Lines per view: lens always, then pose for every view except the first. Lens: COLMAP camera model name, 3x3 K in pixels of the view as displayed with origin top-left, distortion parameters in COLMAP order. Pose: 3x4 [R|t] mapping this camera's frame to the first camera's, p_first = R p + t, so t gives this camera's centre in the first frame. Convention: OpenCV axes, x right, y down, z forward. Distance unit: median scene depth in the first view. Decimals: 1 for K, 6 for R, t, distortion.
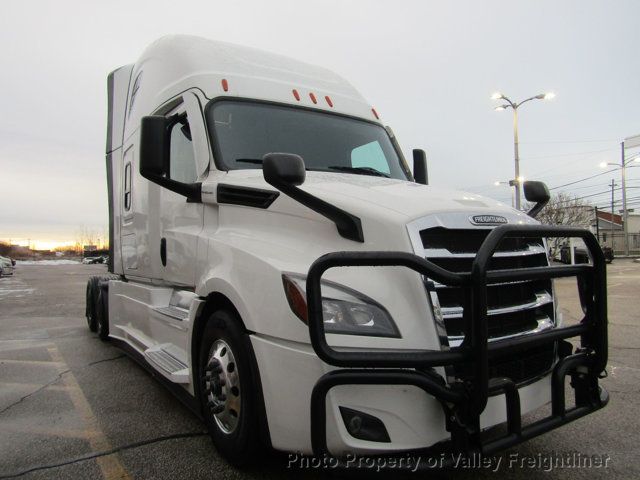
lens RADIAL K [[459.3, 0, 320.0], [0, 459.3, 240.0], [0, 0, 1]] dist [-0.001247, -0.003053]
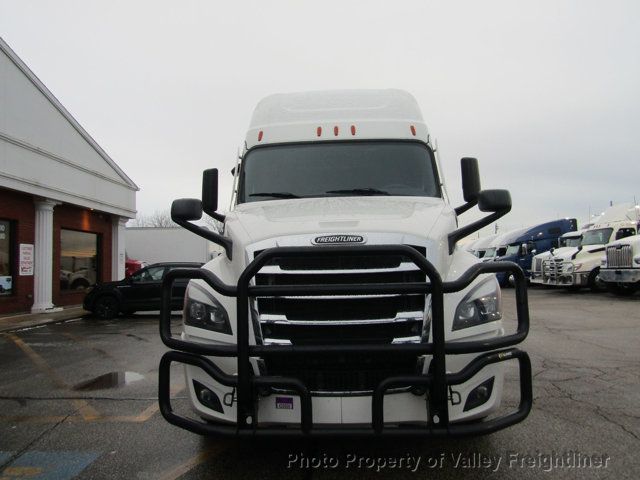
lens RADIAL K [[459.3, 0, 320.0], [0, 459.3, 240.0], [0, 0, 1]] dist [-0.001247, -0.003053]
pose [[0.814109, -0.029477, -0.579963, 0.929321], [0.020323, 0.999545, -0.022275, -0.018084], [0.580356, 0.006348, 0.814338, 0.068101]]
